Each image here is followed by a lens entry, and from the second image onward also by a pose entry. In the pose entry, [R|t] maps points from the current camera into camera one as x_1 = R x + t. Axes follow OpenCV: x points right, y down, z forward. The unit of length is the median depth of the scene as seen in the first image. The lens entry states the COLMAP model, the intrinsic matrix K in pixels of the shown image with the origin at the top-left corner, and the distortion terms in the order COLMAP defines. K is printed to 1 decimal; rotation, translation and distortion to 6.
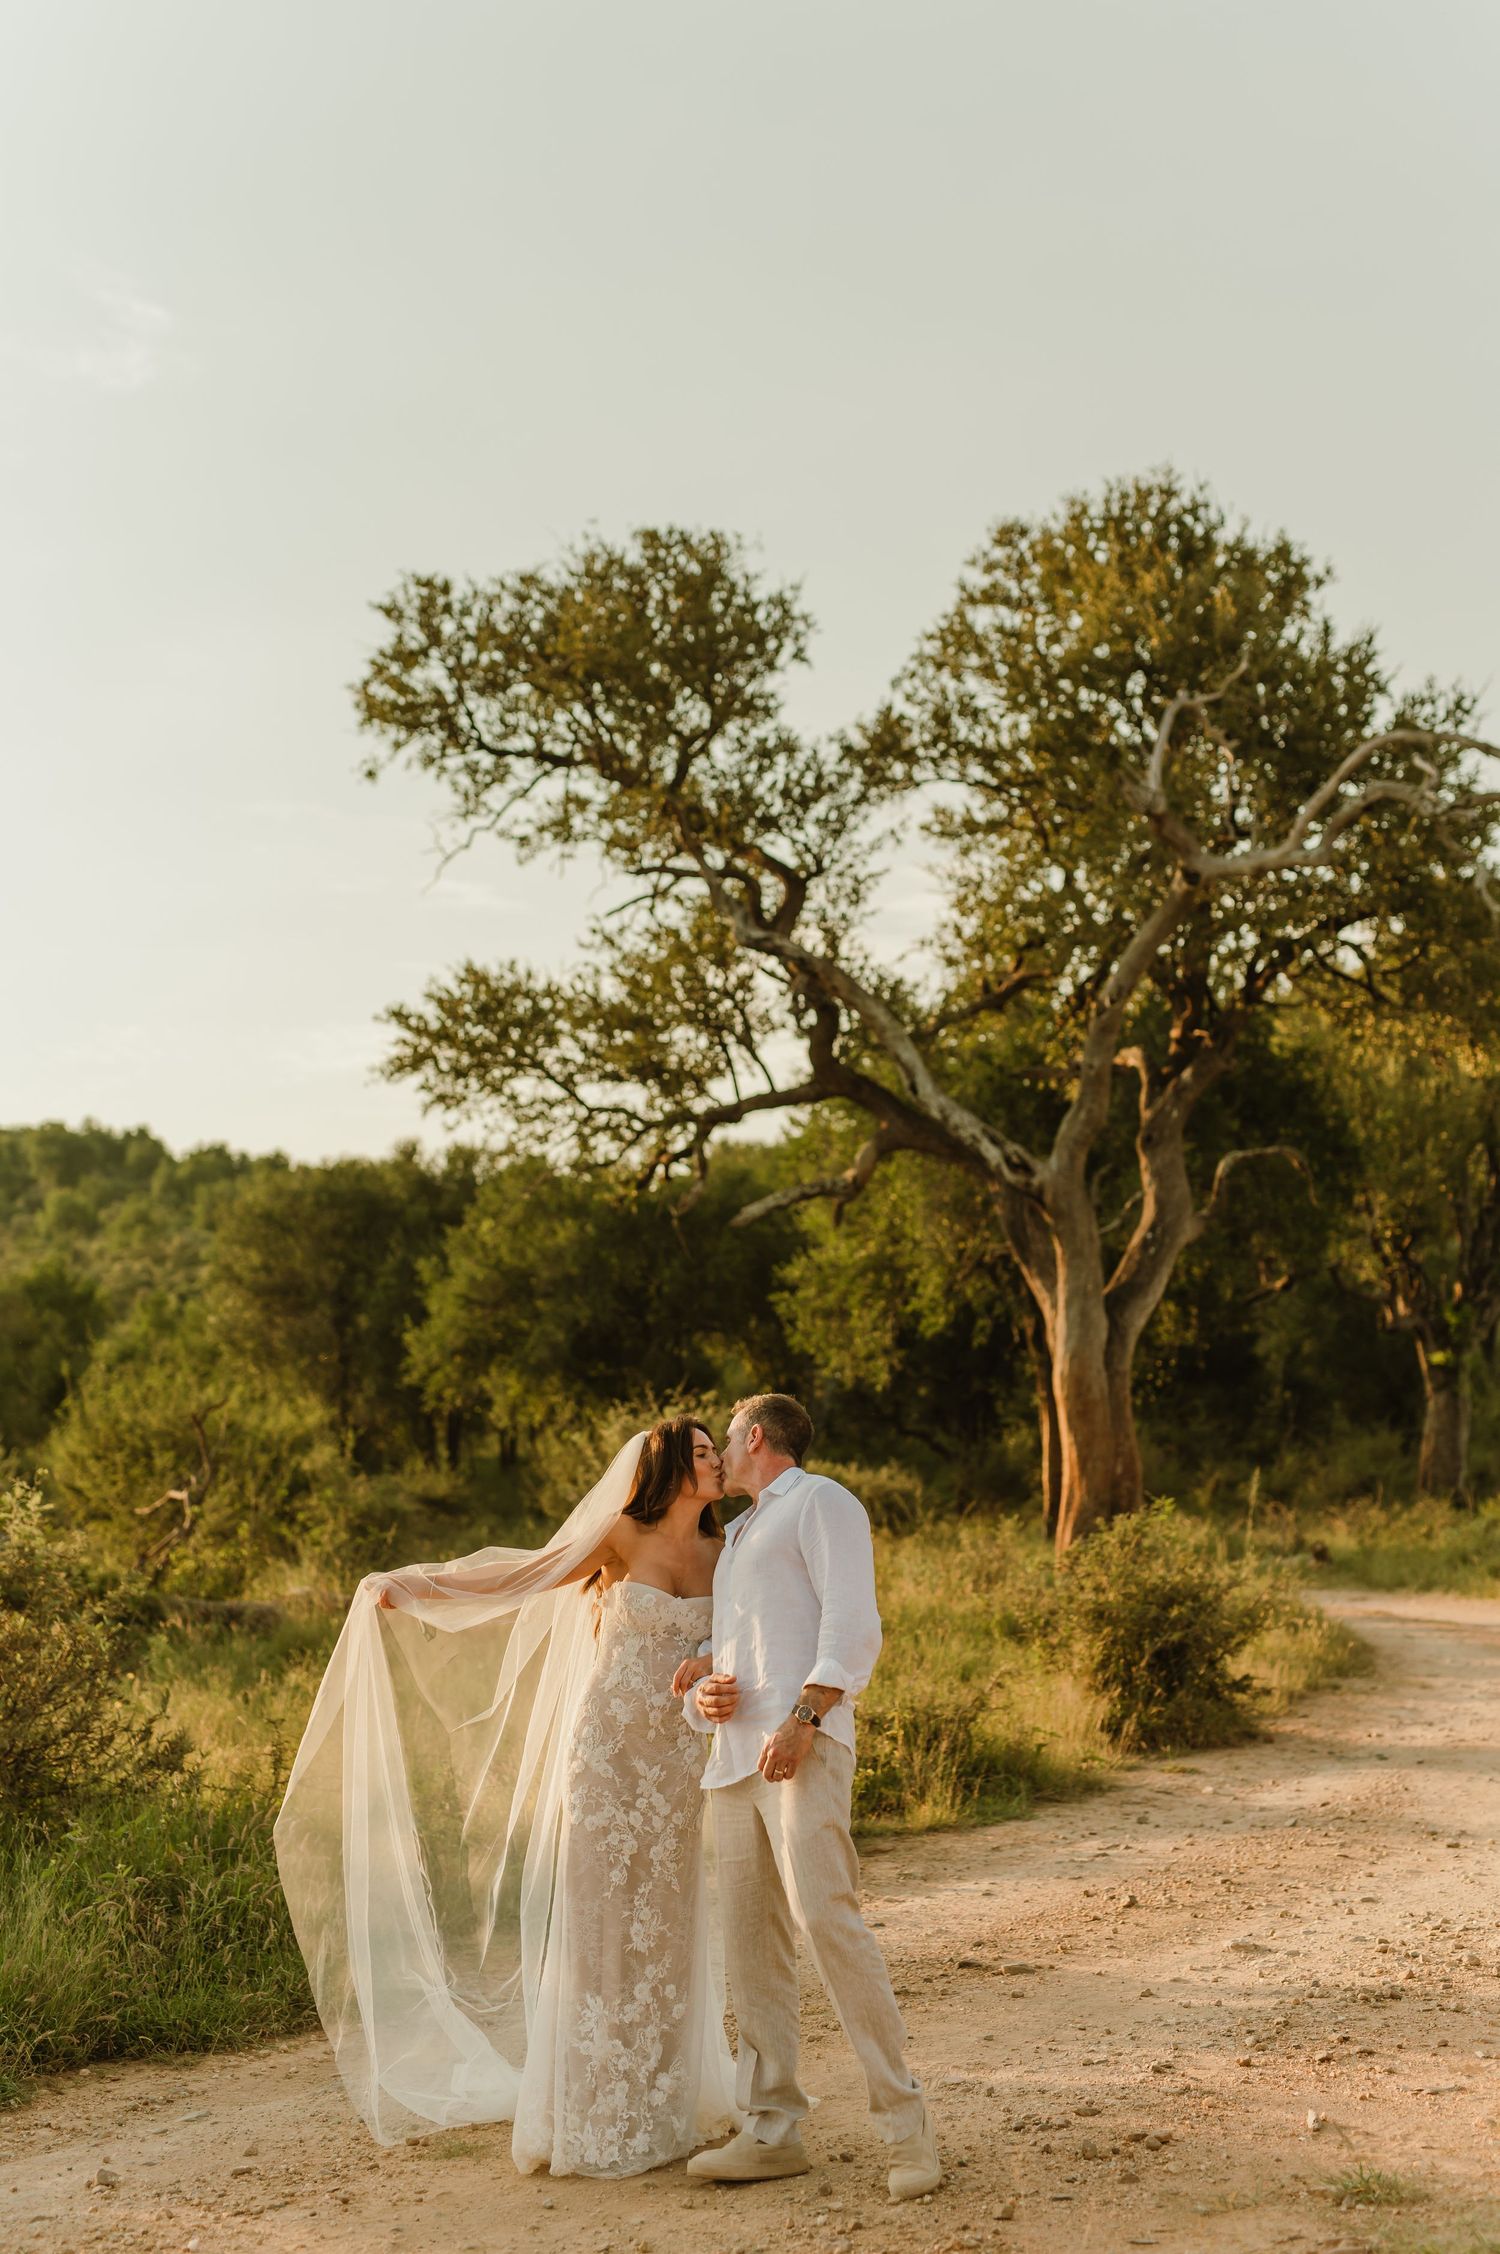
lens RADIAL K [[3053.4, 0, 750.0], [0, 3053.4, 1127.0], [0, 0, 1]] dist [0.124096, 0.094524]
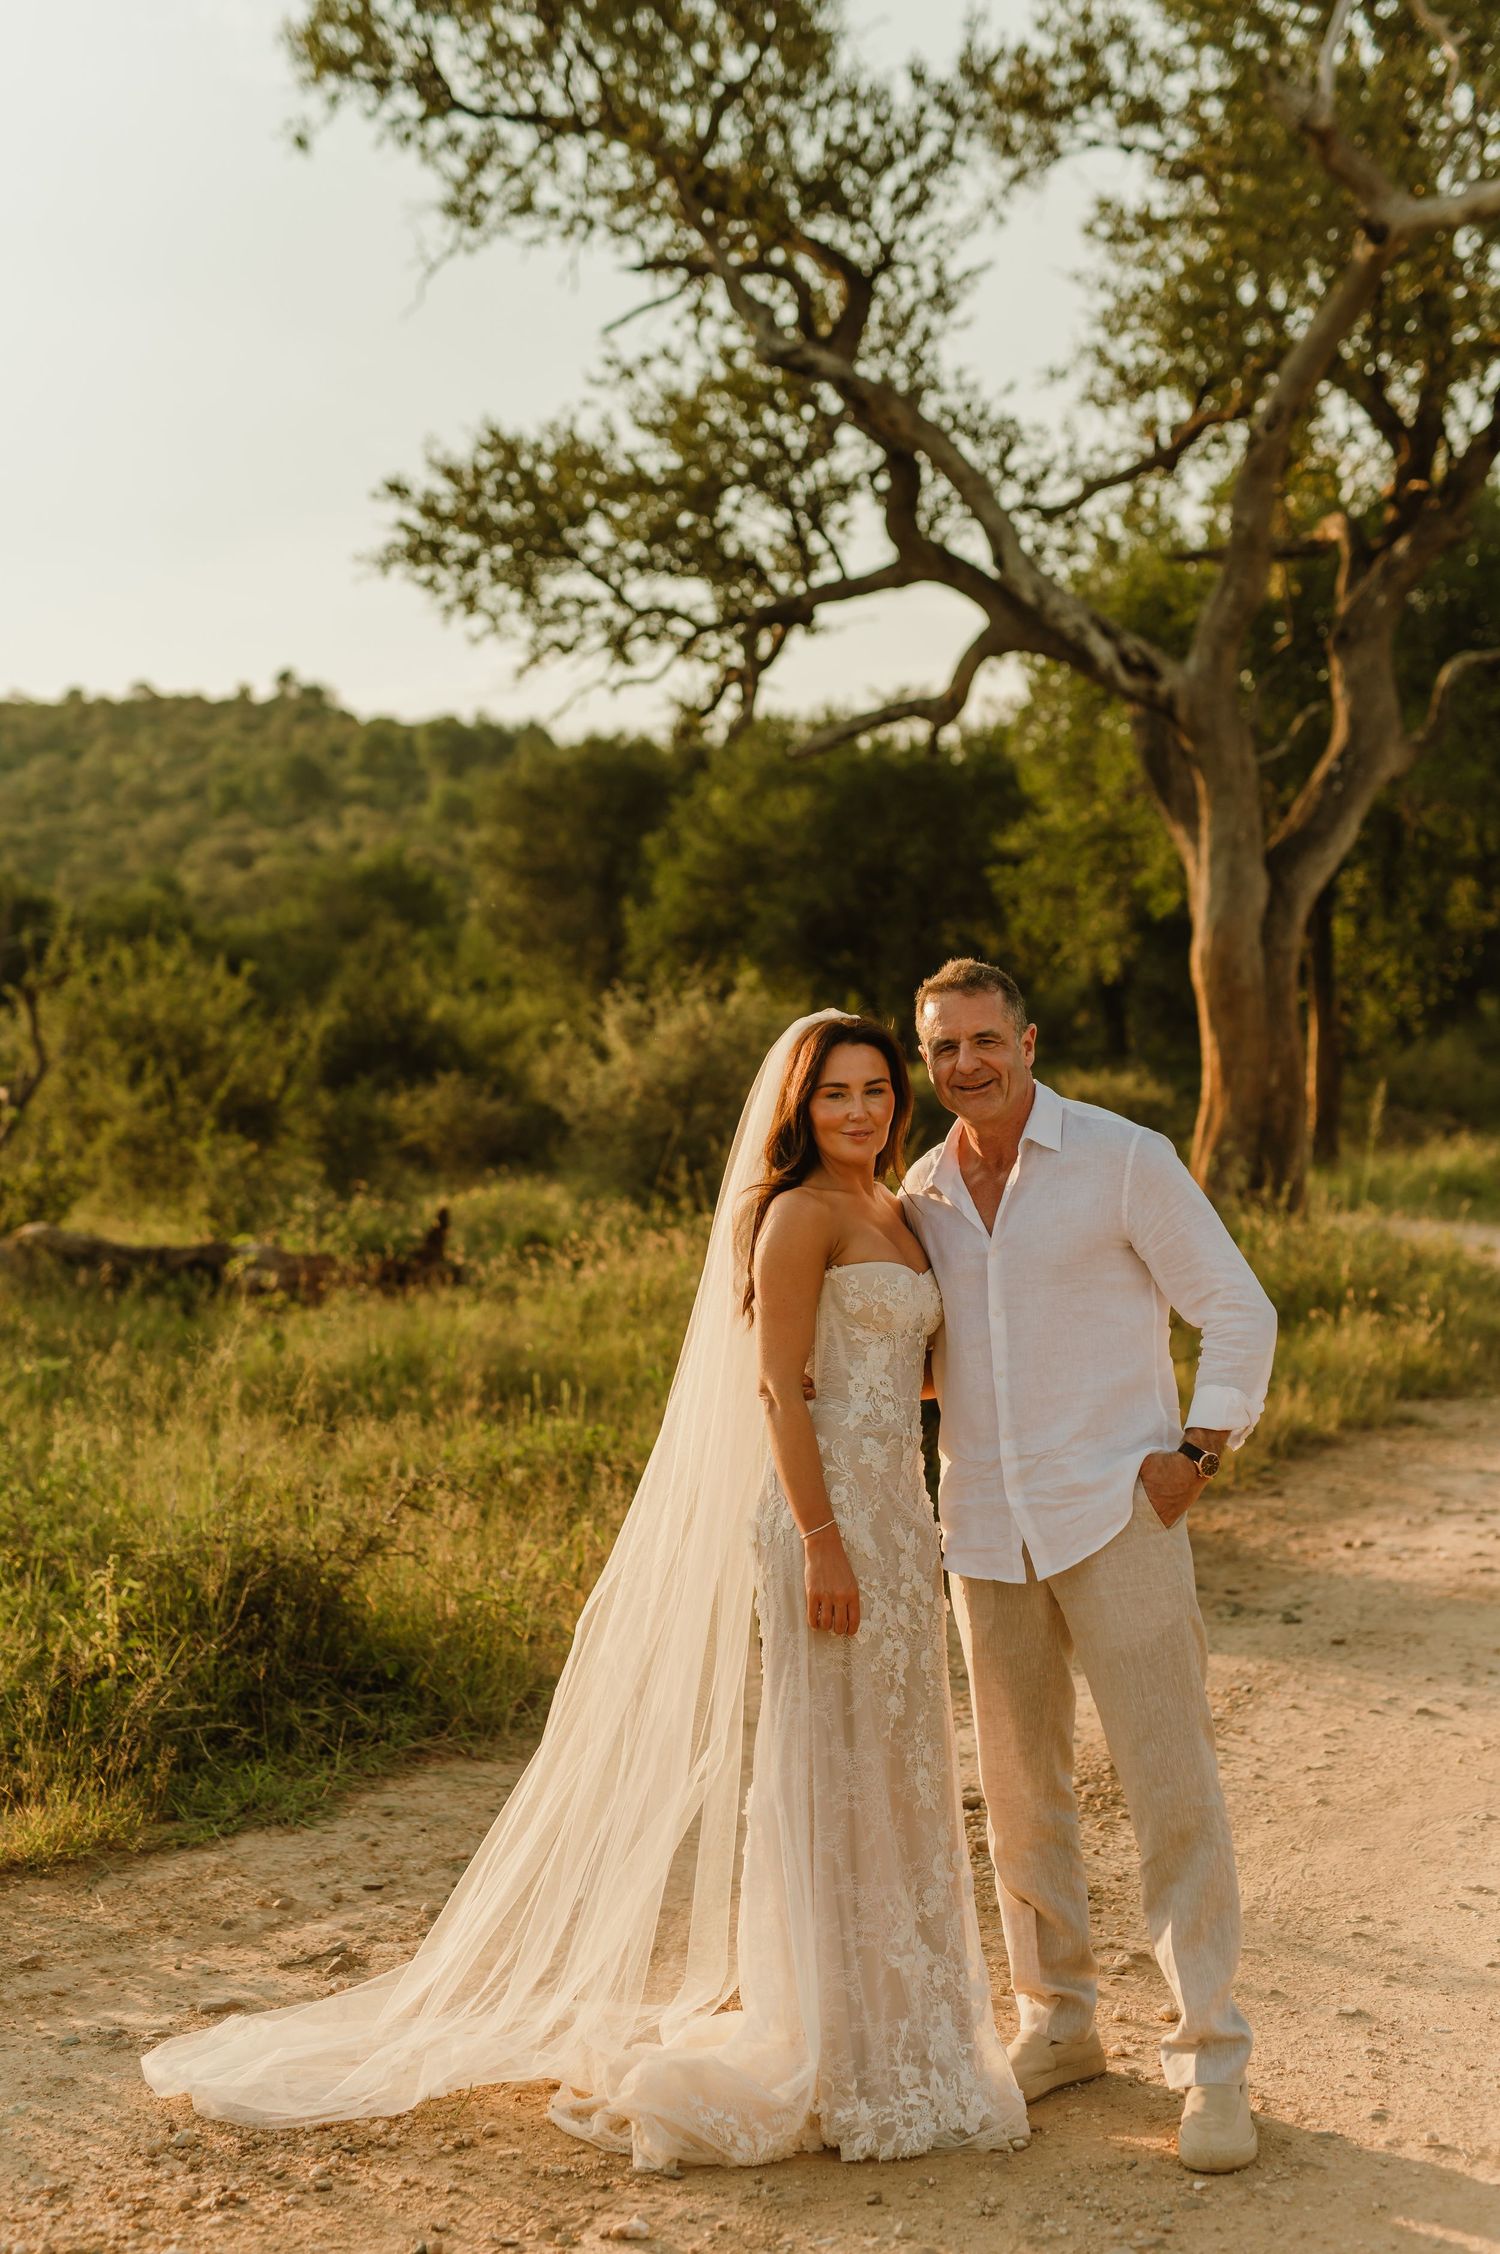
lens RADIAL K [[3053.4, 0, 750.0], [0, 3053.4, 1127.0], [0, 0, 1]] dist [0.124096, 0.094524]
pose [[0.990408, 0.017250, -0.137090, 0.089557], [0.000652, 0.991582, 0.129481, 0.024418], [0.138169, -0.128328, 0.982060, 0.229040]]
